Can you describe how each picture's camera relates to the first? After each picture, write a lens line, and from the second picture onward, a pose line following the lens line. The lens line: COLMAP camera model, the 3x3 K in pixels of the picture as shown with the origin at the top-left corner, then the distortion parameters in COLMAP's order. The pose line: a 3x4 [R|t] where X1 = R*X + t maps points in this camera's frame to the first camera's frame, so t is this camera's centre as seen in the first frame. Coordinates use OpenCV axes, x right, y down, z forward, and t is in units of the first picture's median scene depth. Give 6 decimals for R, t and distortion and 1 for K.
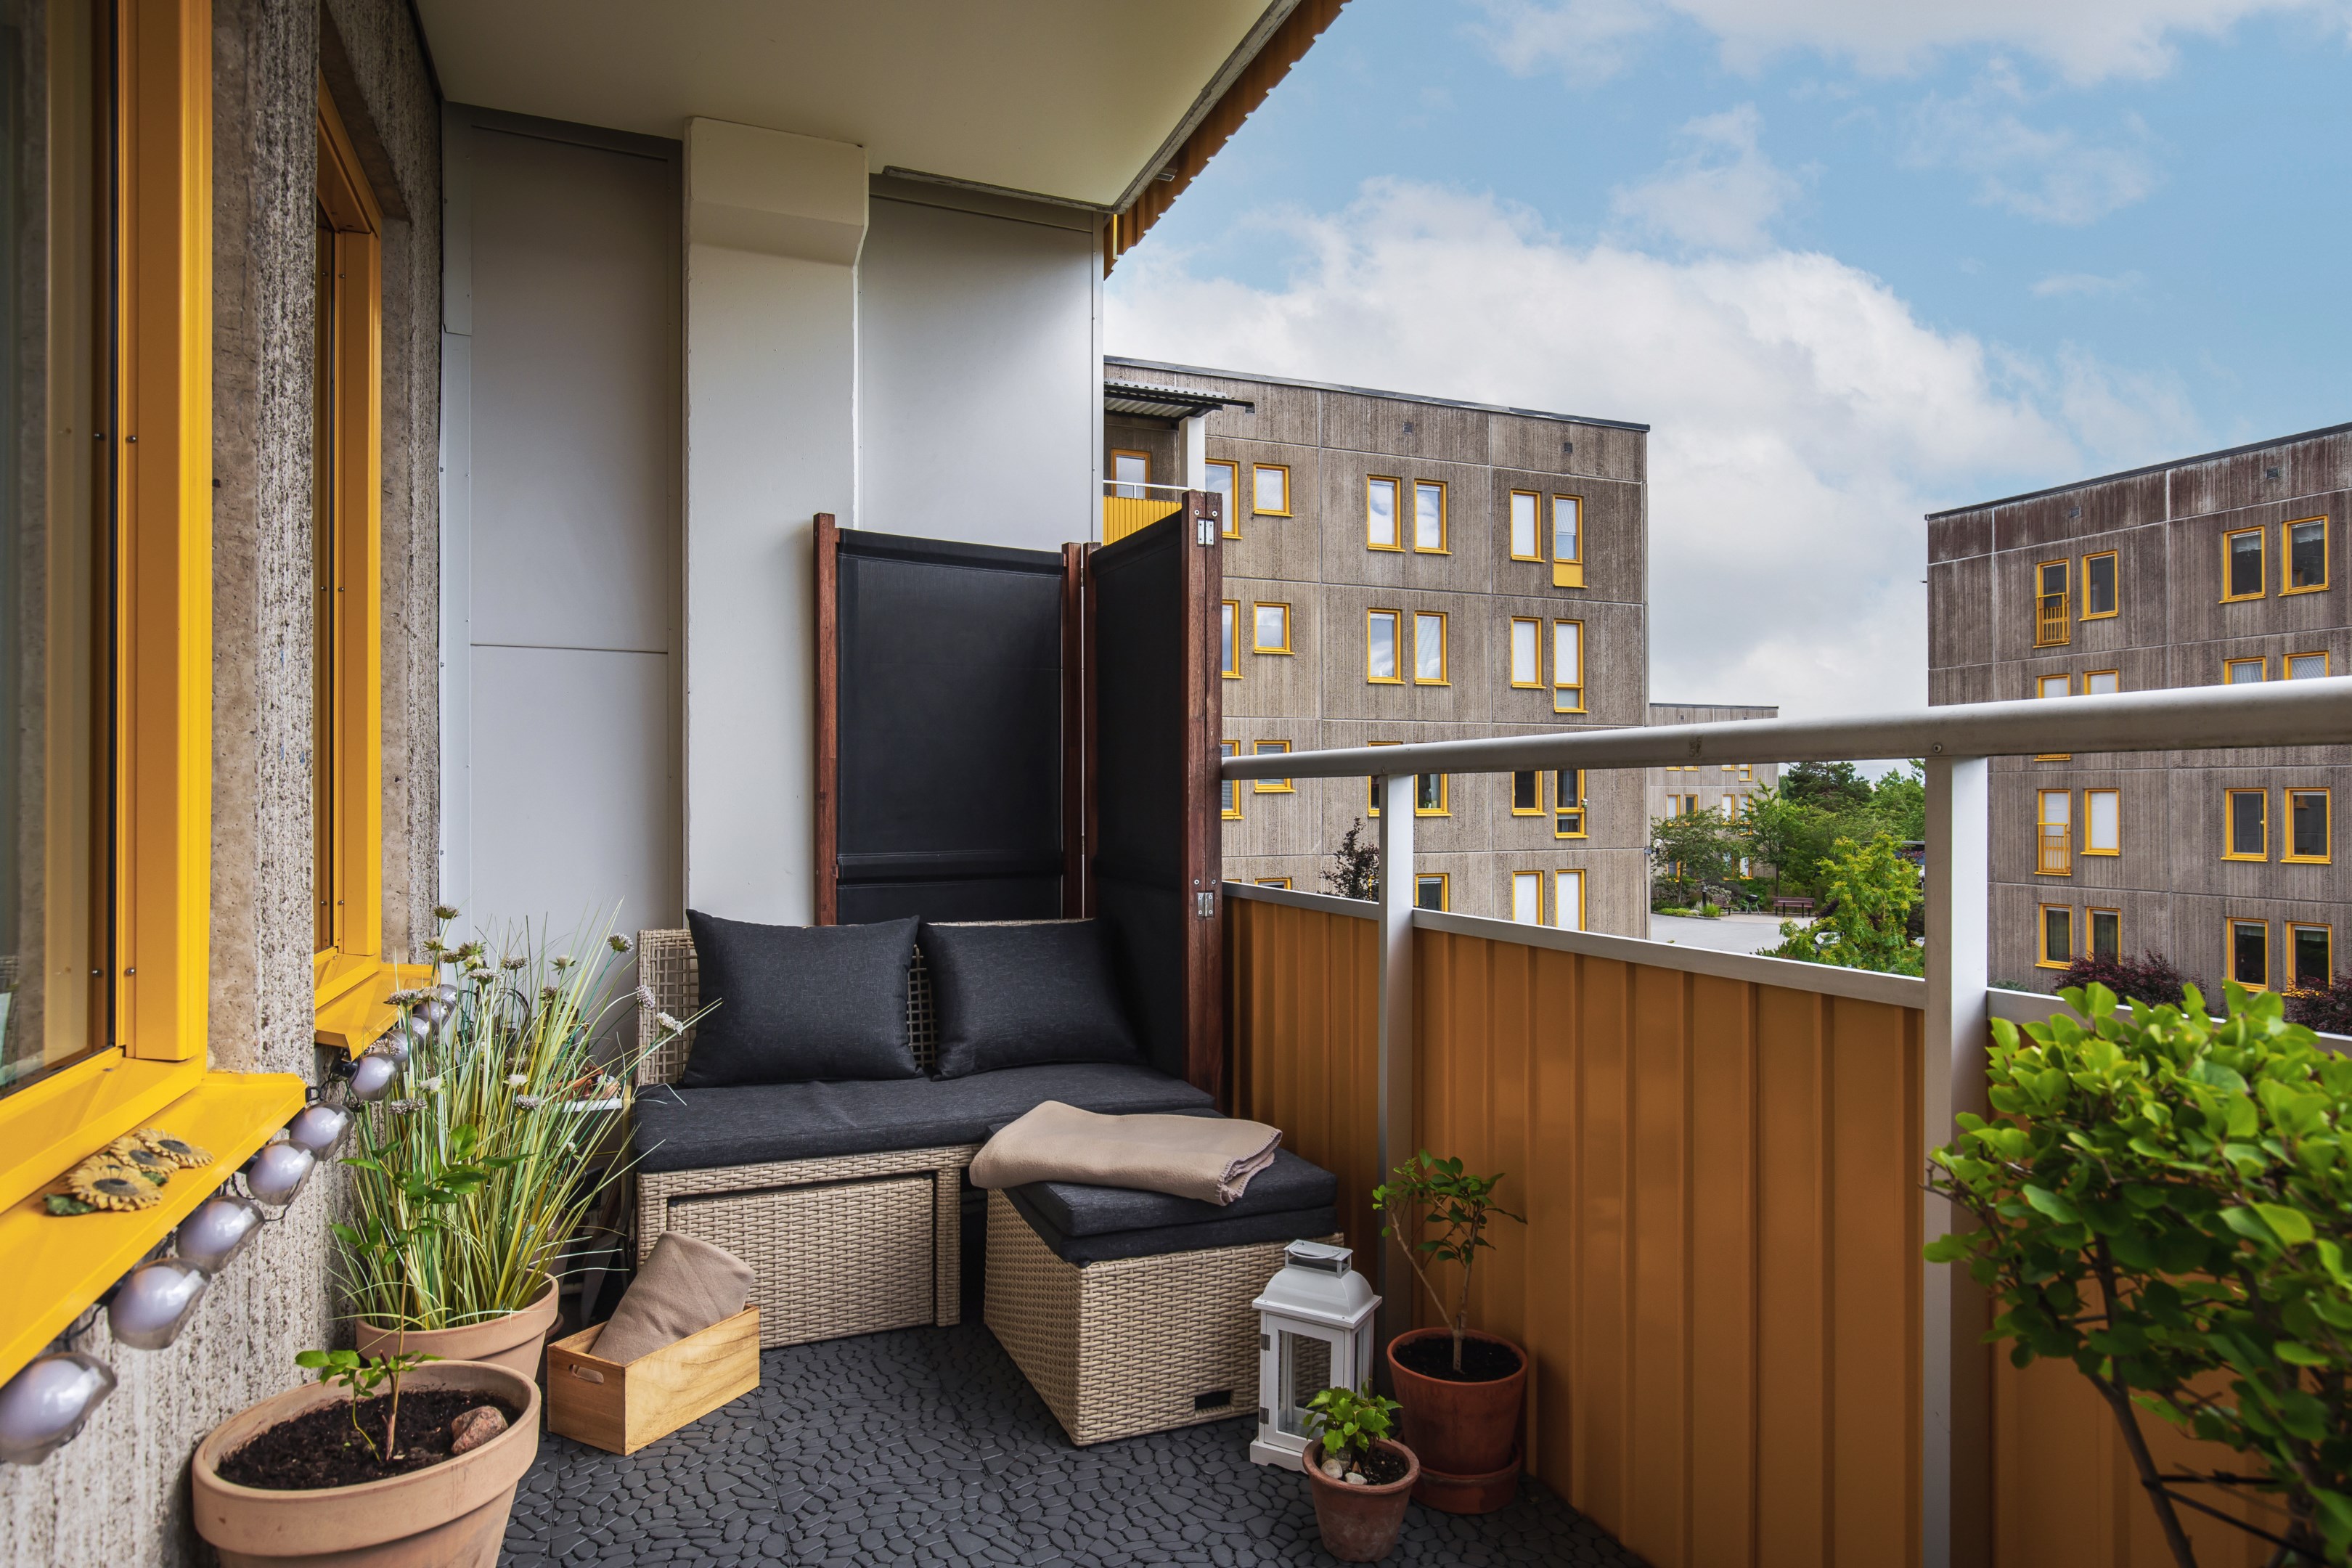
lens RADIAL K [[1313.6, 0, 1171.4], [0, 1313.6, 790.7], [0, 0, 1]] dist [-0.017599, 0.005974]
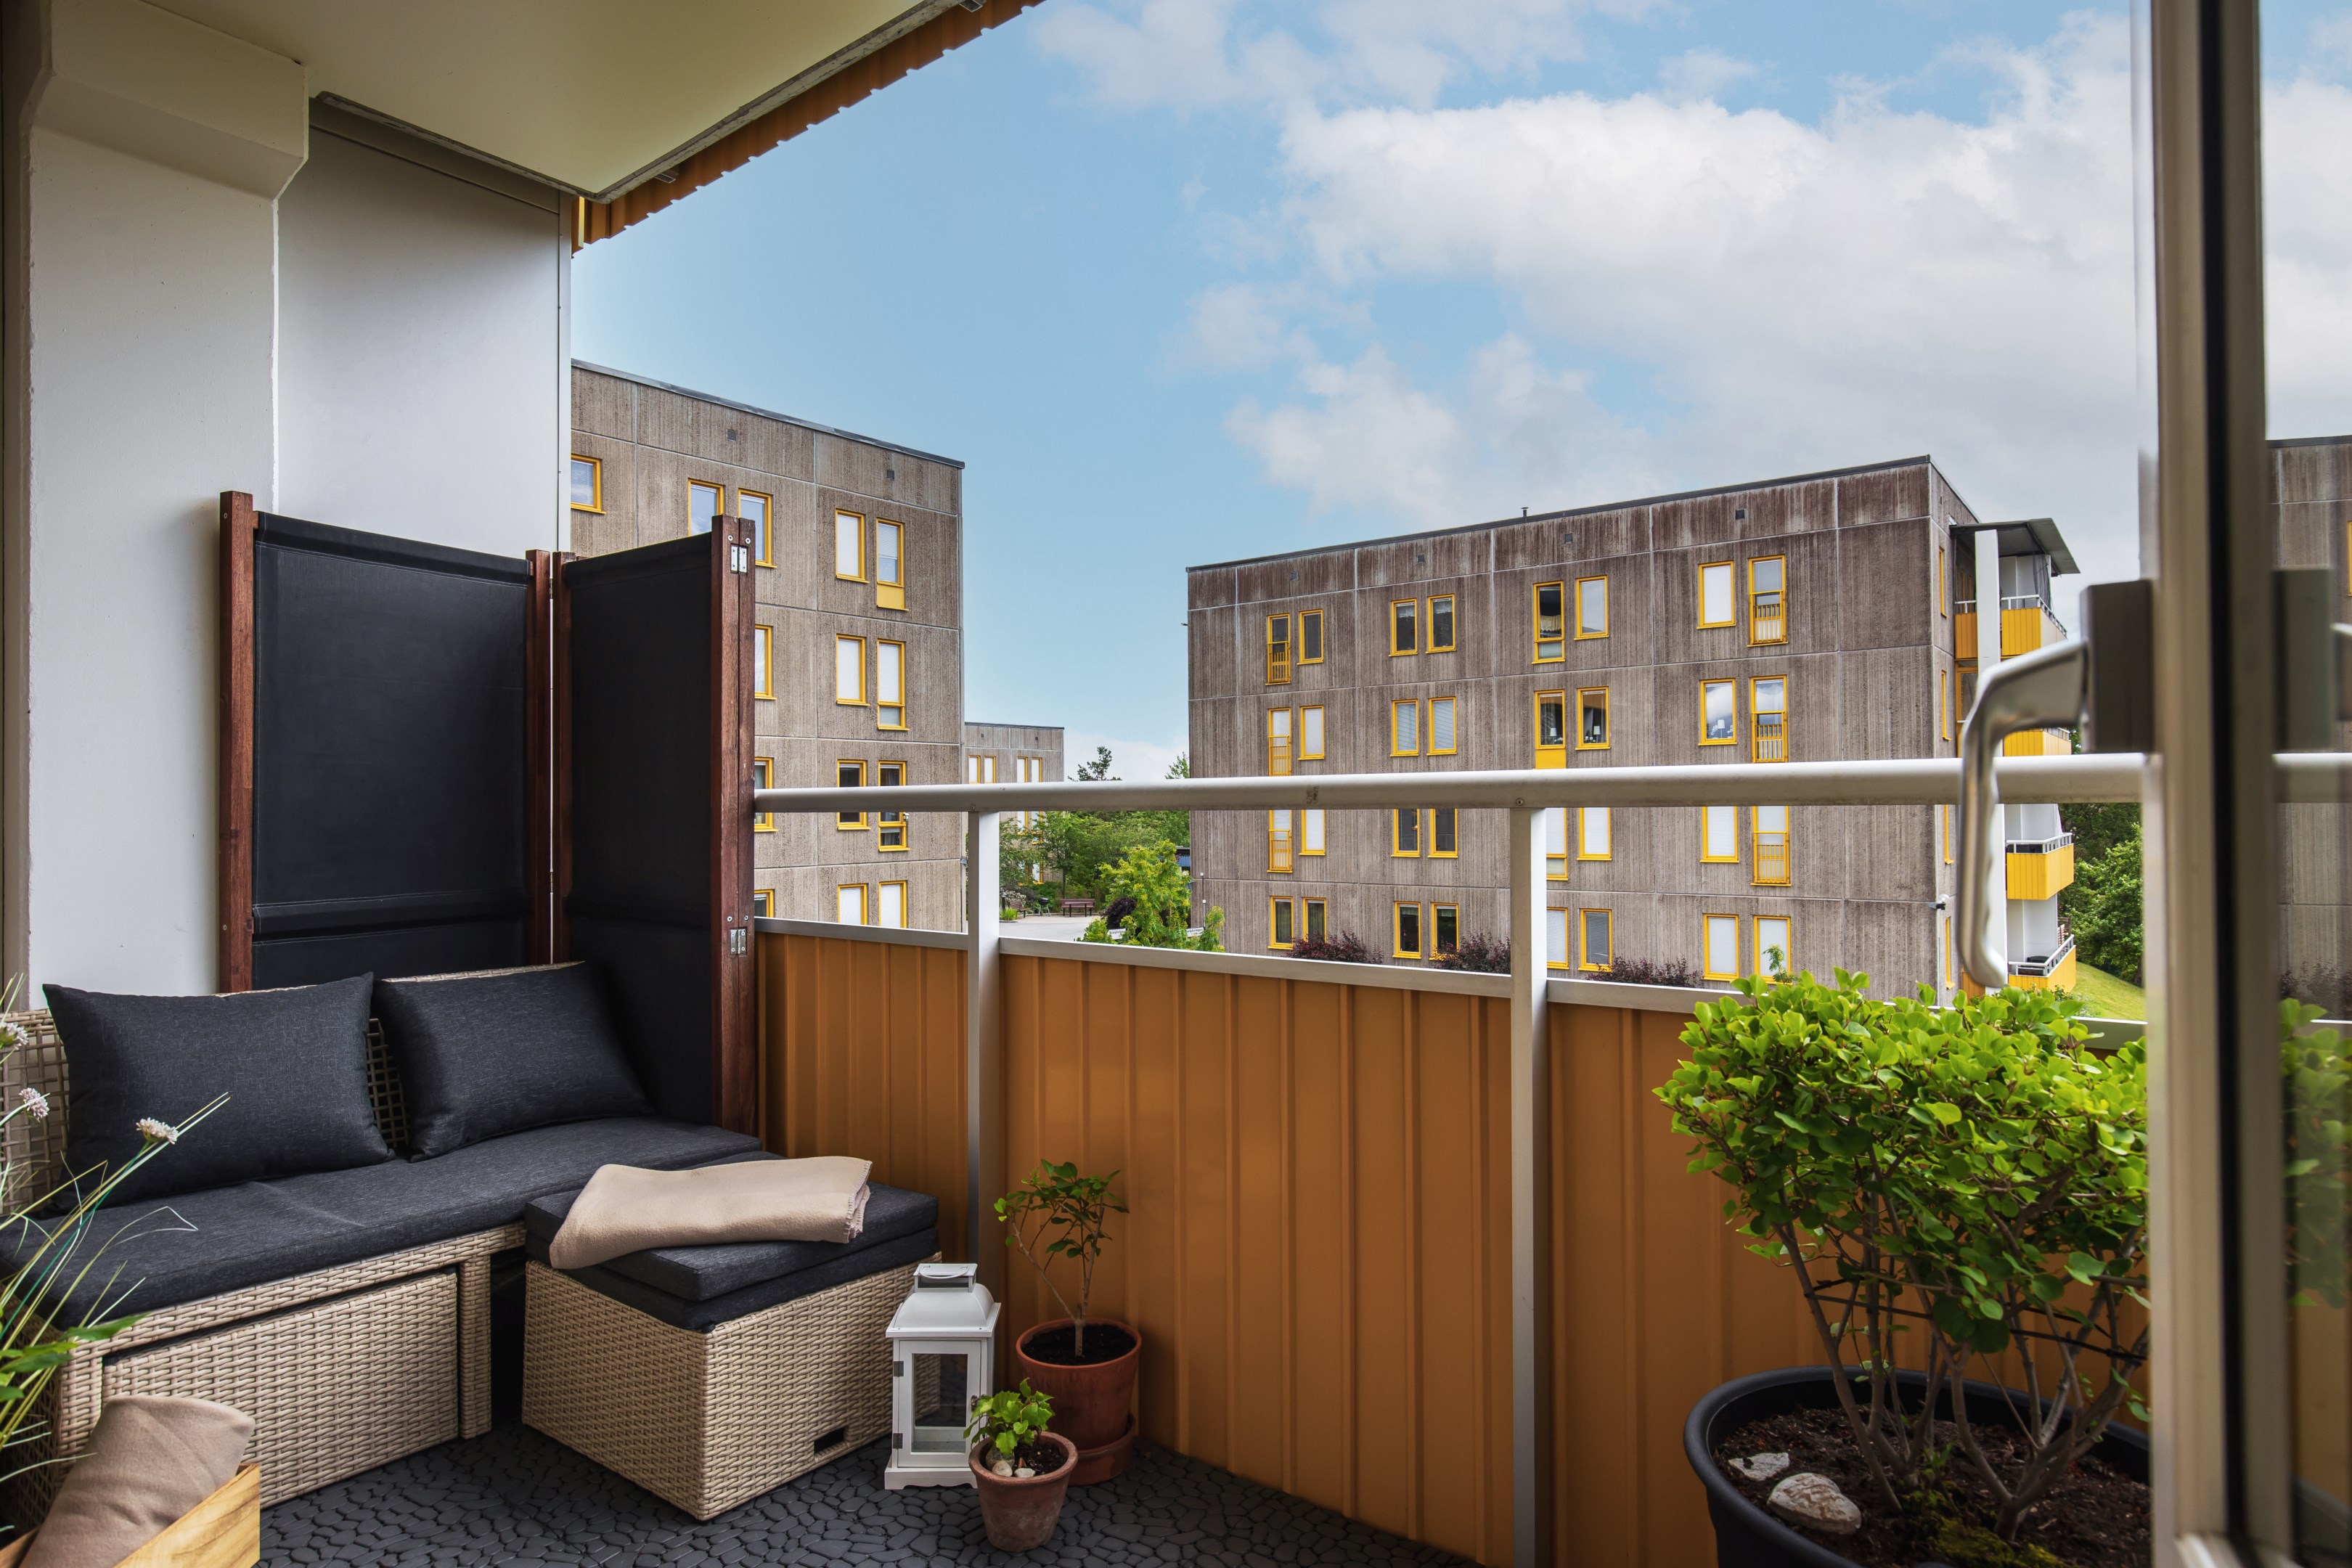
lens RADIAL K [[1313.6, 0, 1137.6], [0, 1313.6, 787.0], [0, 0, 1]] dist [-0.017599, 0.005974]
pose [[0.868740, 0.001161, 0.495267, -0.181691], [0.004033, 0.999948, -0.009417, -0.015900], [-0.495252, 0.010179, 0.868690, 0.008365]]
